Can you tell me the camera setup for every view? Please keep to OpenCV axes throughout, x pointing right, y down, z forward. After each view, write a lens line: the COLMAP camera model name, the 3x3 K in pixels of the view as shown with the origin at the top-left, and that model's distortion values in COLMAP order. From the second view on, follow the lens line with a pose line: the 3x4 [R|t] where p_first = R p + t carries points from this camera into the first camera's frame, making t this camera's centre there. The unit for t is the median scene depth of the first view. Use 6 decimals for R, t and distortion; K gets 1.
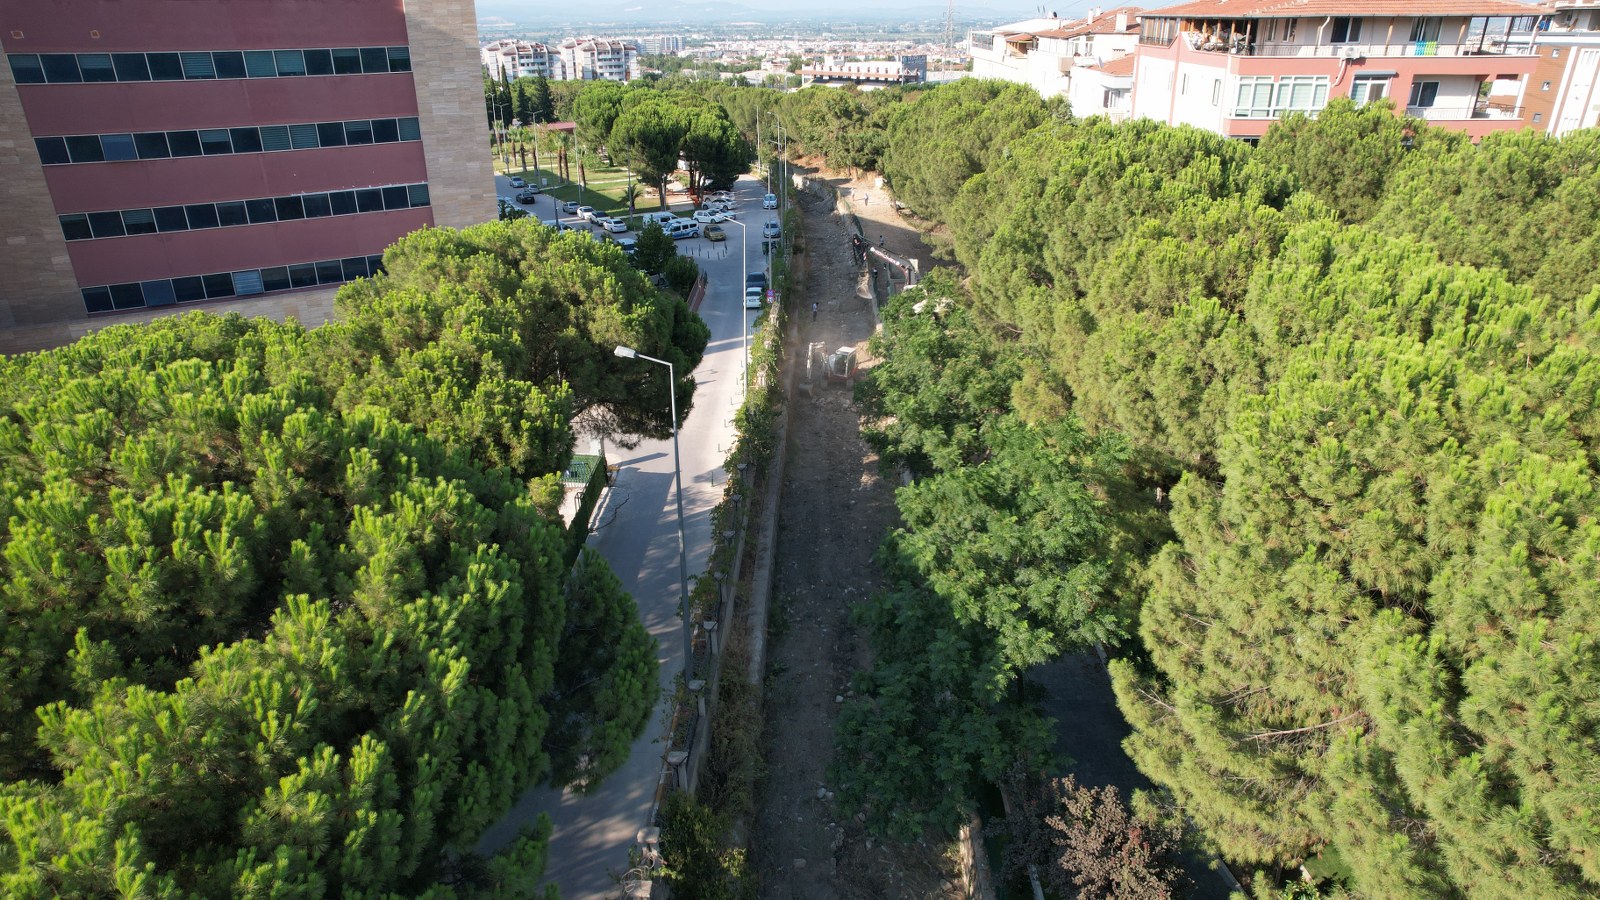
lens RADIAL K [[1003.2, 0, 797.2], [0, 1003.2, 447.3], [0, 0, 1]] dist [-0.053679, 0.040965]
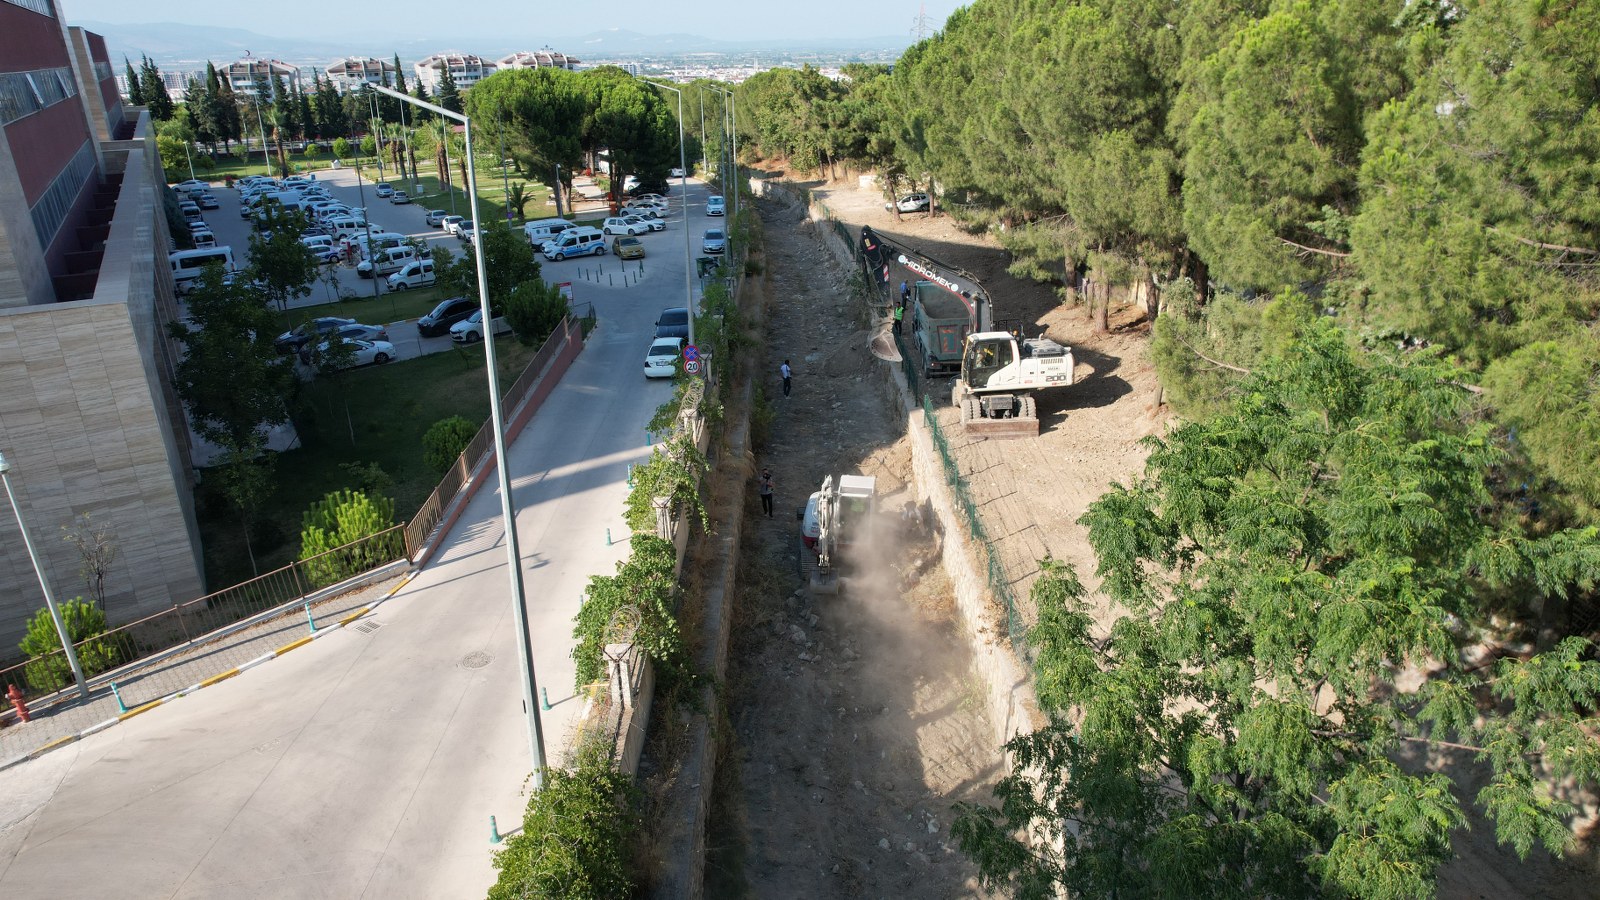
lens RADIAL K [[1003.2, 0, 803.9], [0, 1003.2, 456.2], [0, 0, 1]] dist [-0.053679, 0.040965]
pose [[0.999068, -0.019772, 0.038380, 0.004590], [0.020516, 0.999607, -0.019088, -0.053775], [-0.037987, 0.019857, 0.999081, 0.295596]]
